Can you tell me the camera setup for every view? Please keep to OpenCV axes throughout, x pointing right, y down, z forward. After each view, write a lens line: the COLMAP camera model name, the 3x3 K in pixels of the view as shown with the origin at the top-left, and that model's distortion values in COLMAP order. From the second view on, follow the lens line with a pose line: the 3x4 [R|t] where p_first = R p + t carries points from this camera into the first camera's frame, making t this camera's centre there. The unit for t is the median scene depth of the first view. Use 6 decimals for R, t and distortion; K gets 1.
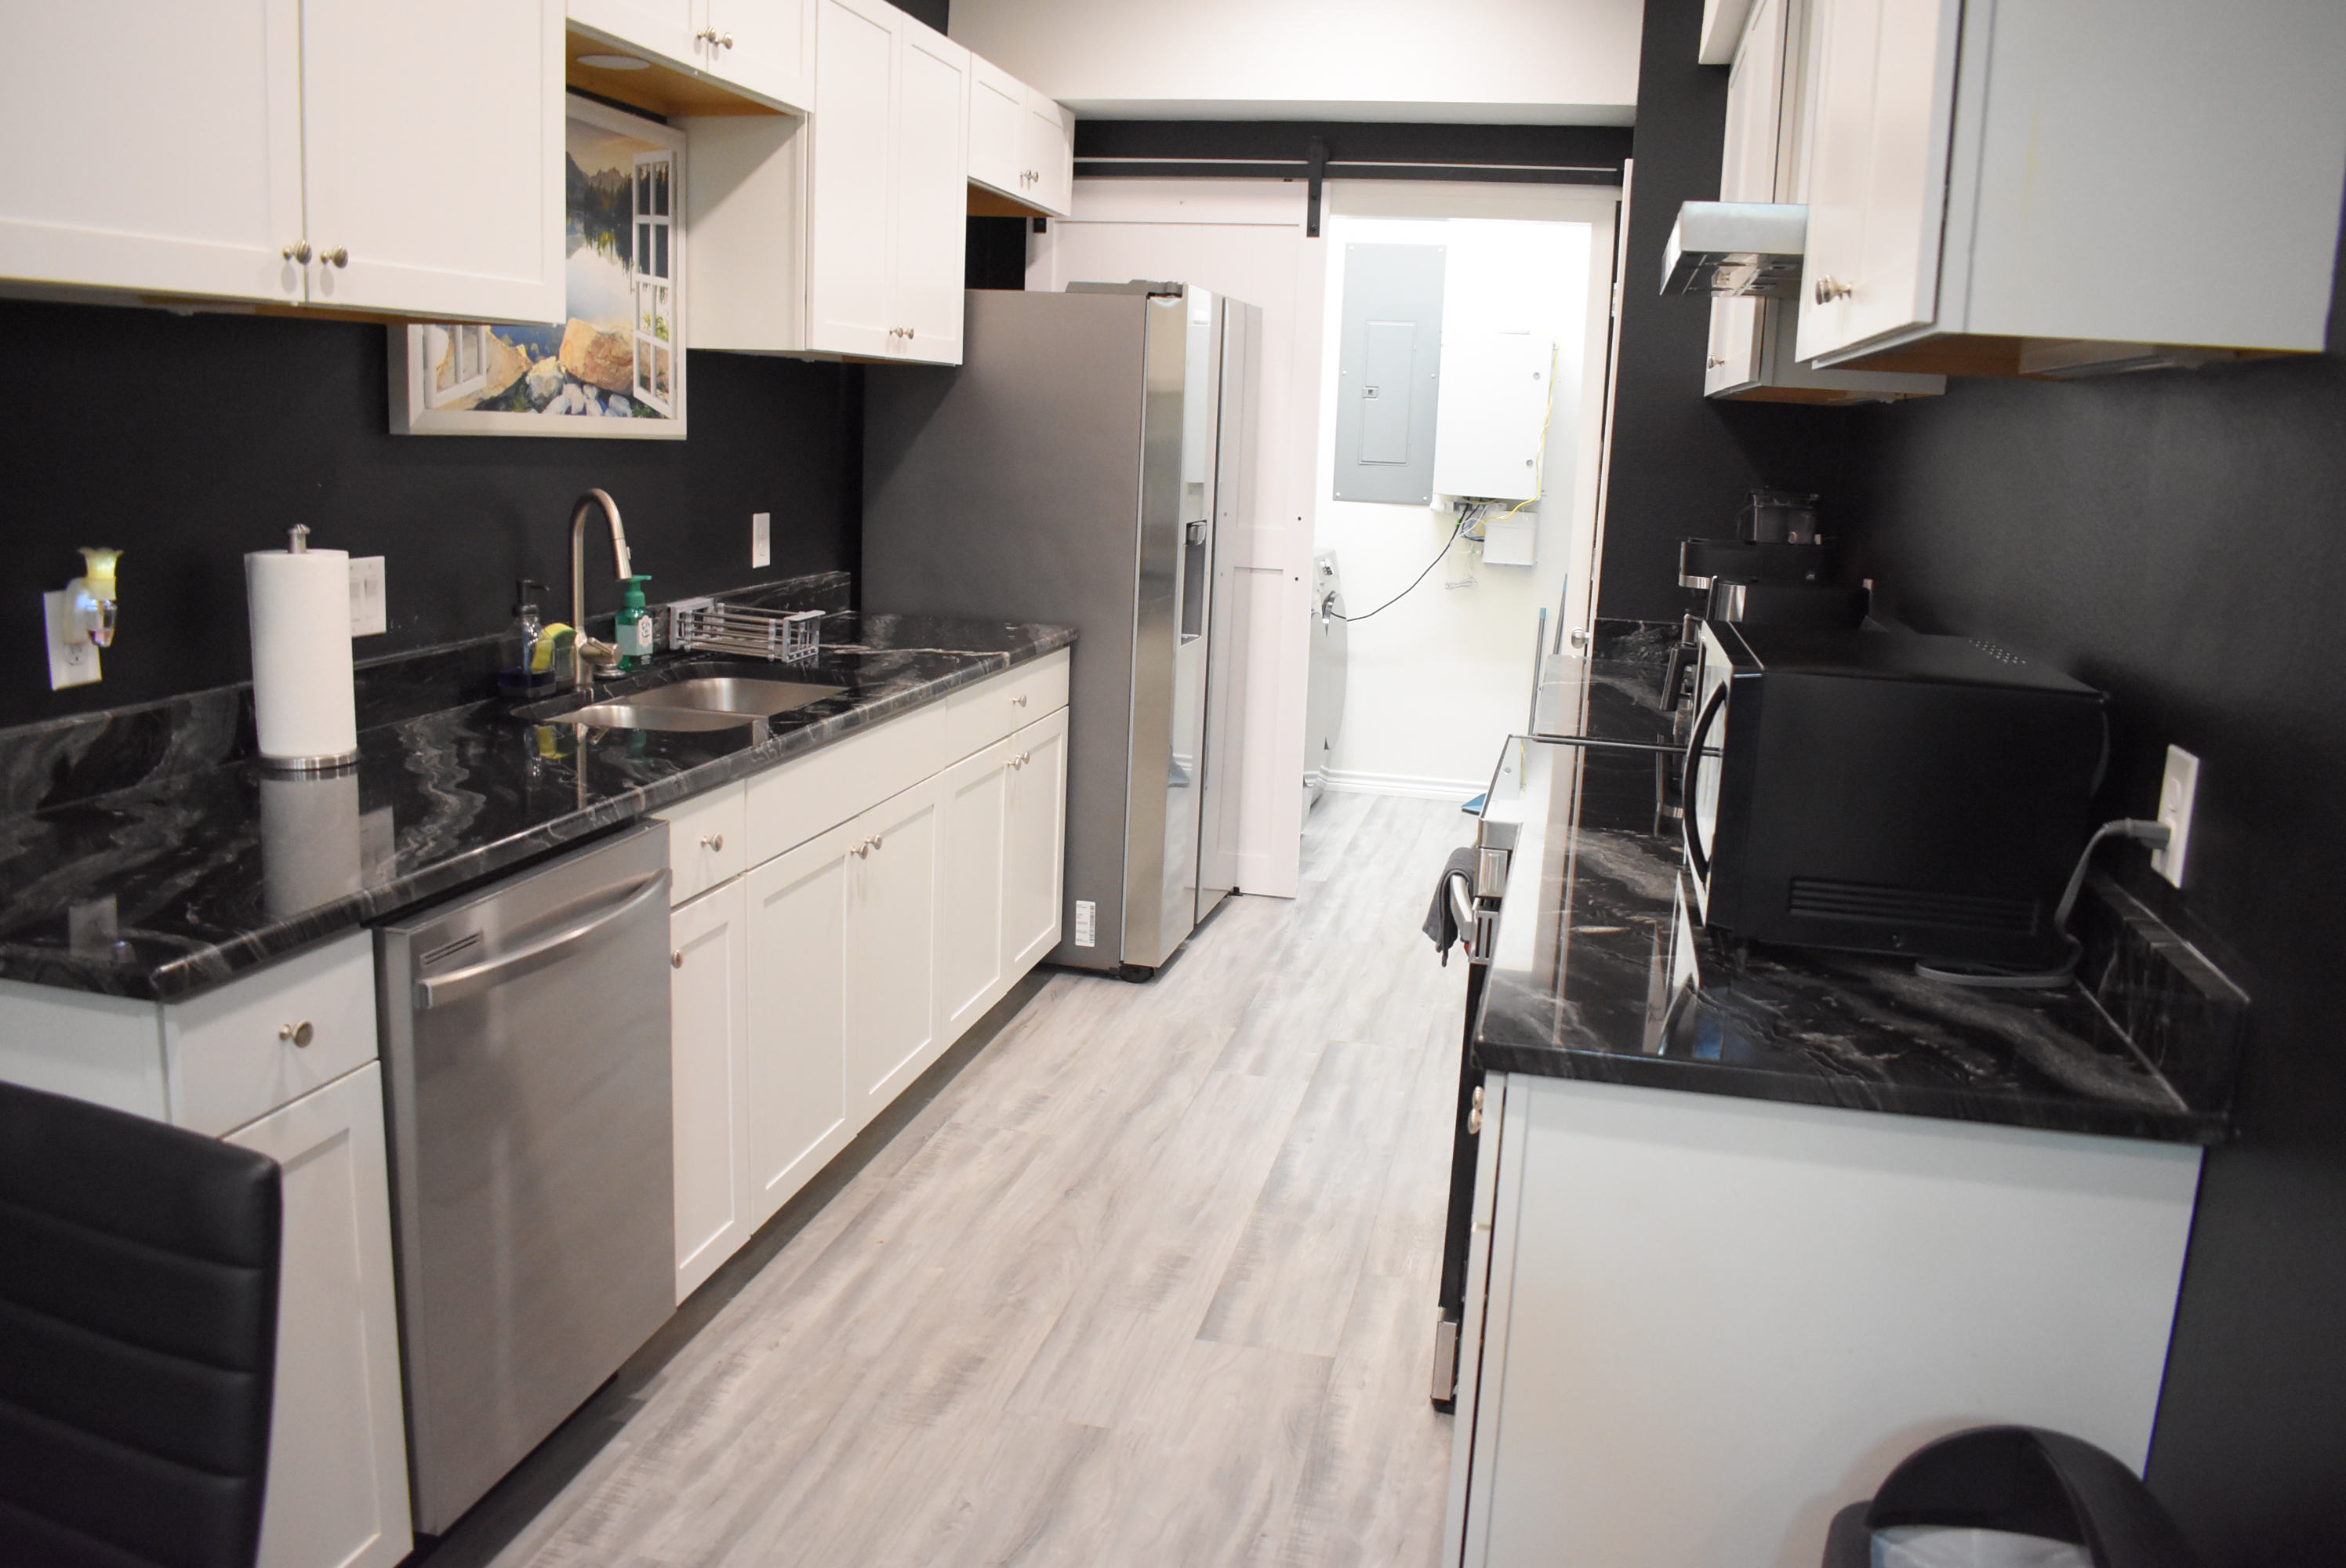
lens RADIAL K [[1834.0, 0, 1176.6], [0, 1834.0, 771.7], [0, 0, 1]] dist [-0.083920, -0.003781]
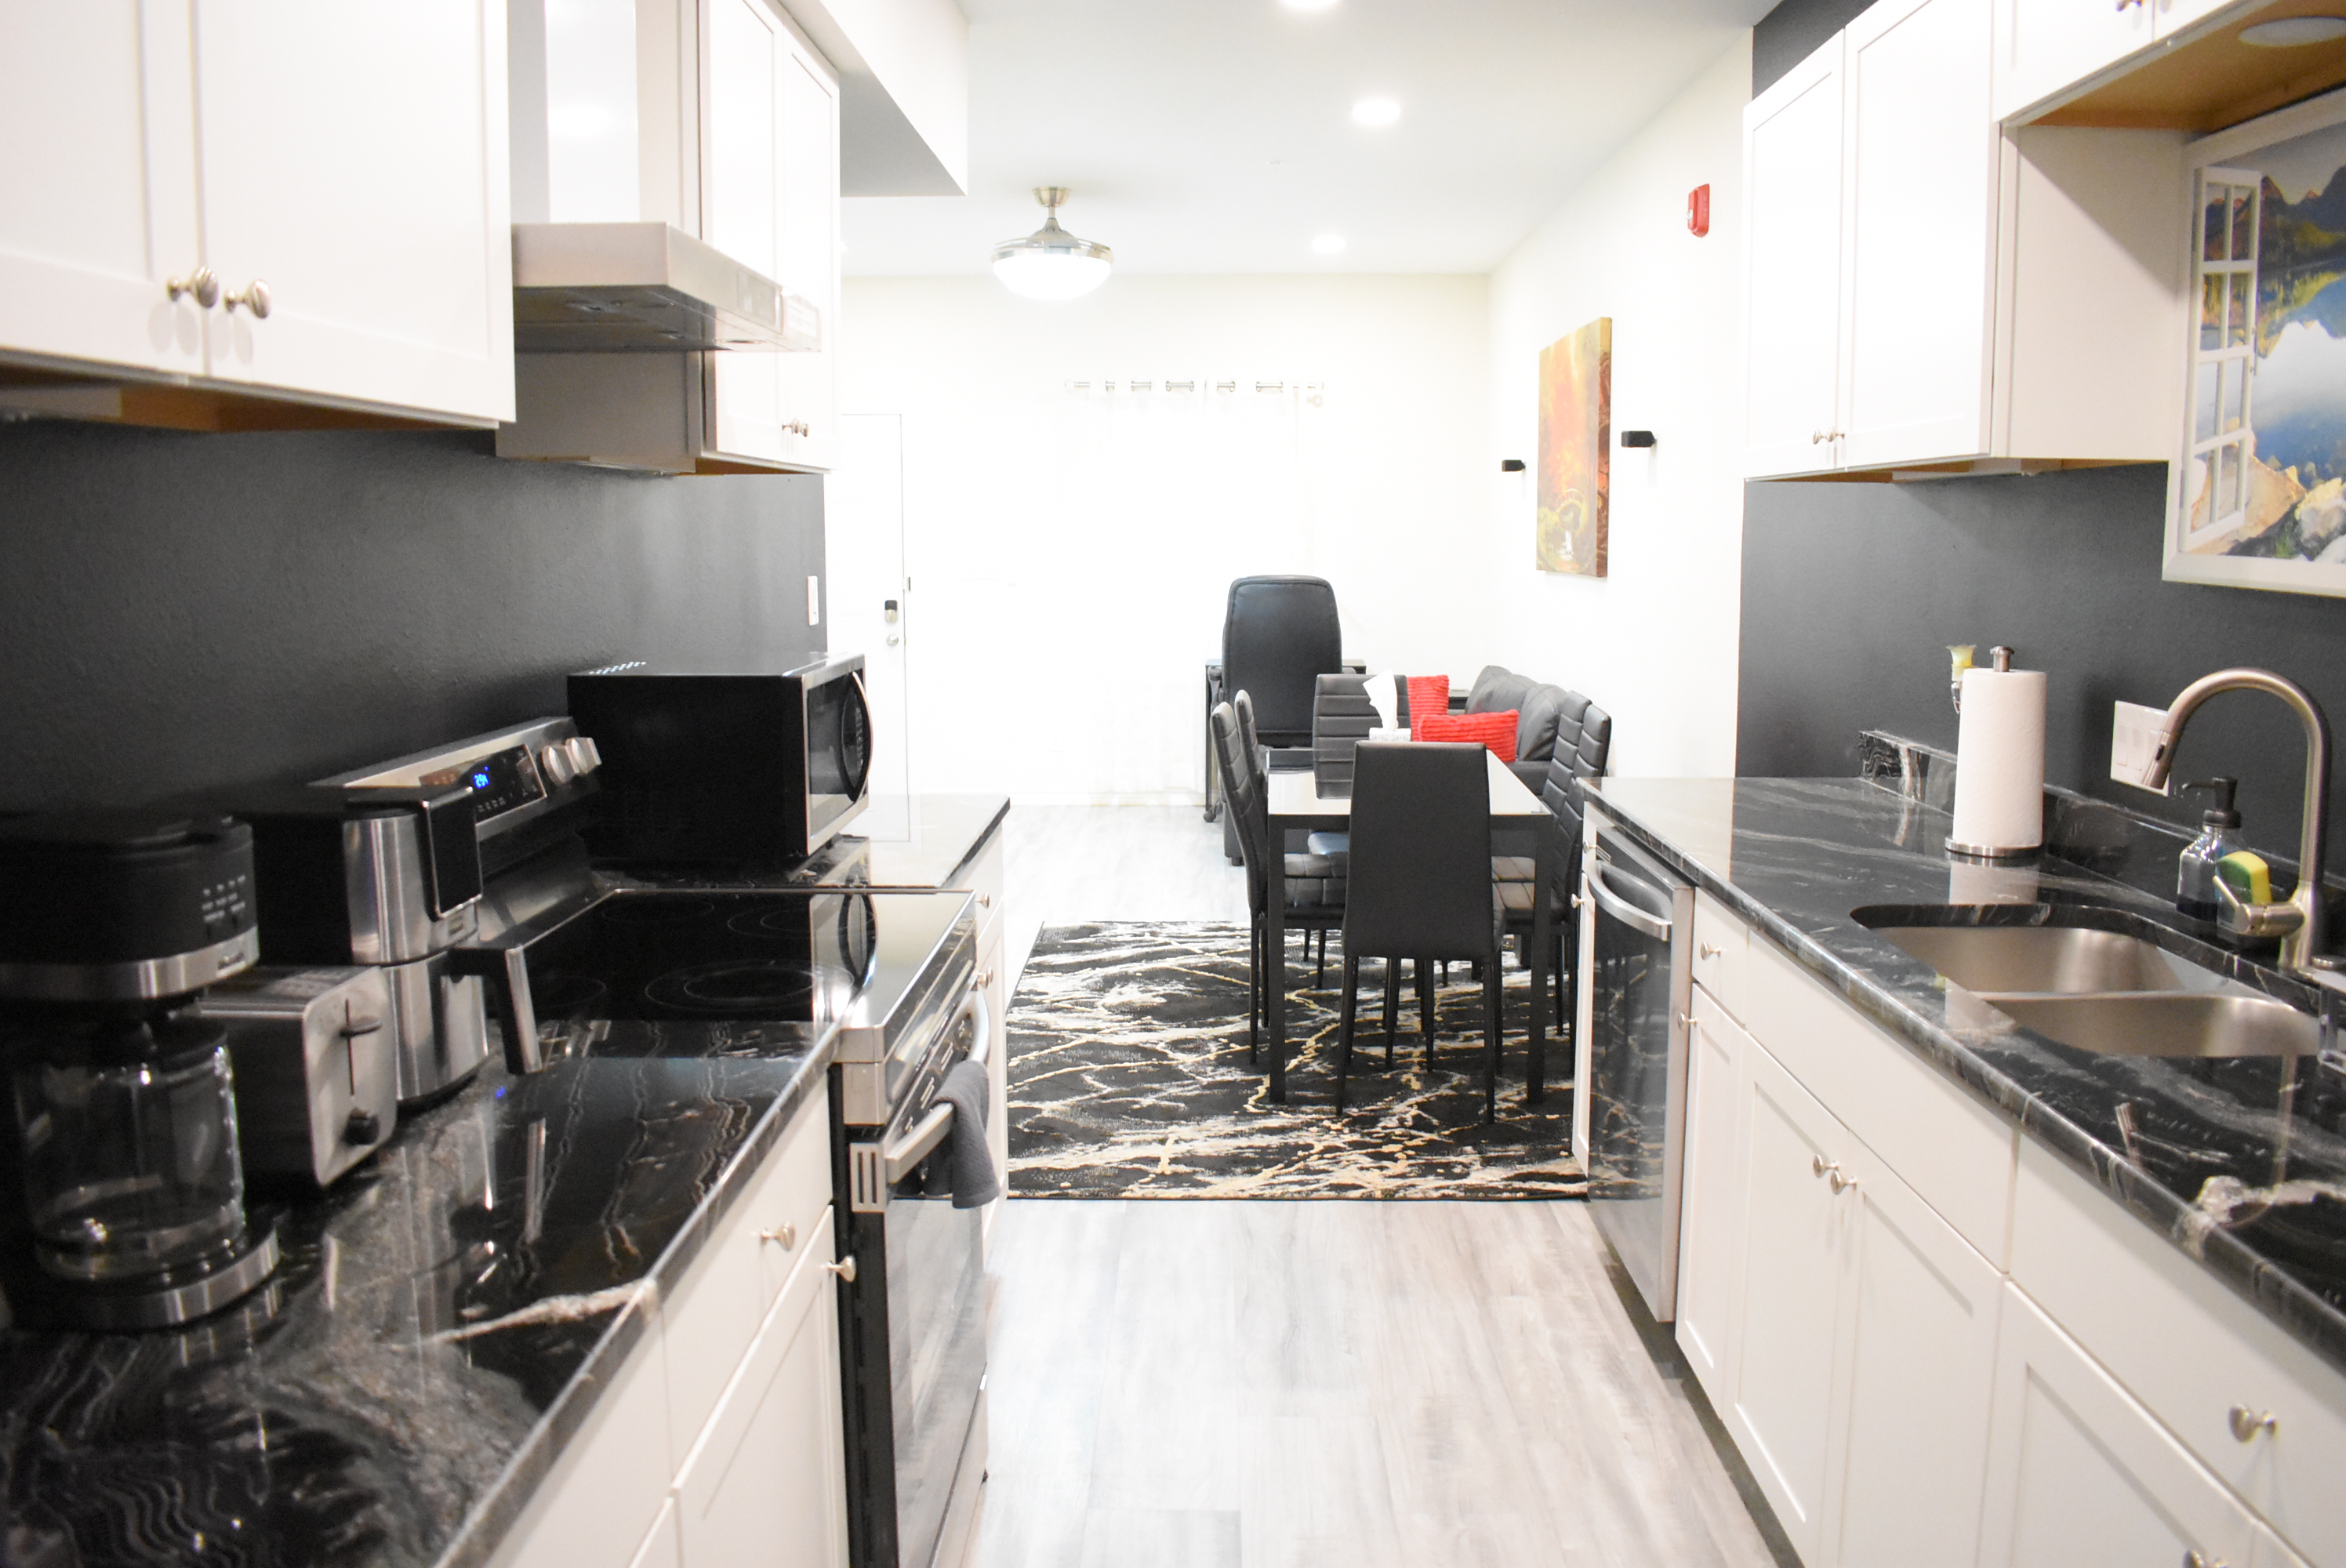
lens RADIAL K [[1834.0, 0, 1175.1], [0, 1834.0, 782.4], [0, 0, 1]] dist [-0.083920, -0.003781]
pose [[-0.978615, -0.017089, -0.204988, 0.227756], [-0.081589, 0.947047, 0.310555, -0.308676], [0.188826, 0.320639, -0.928189, 1.661179]]
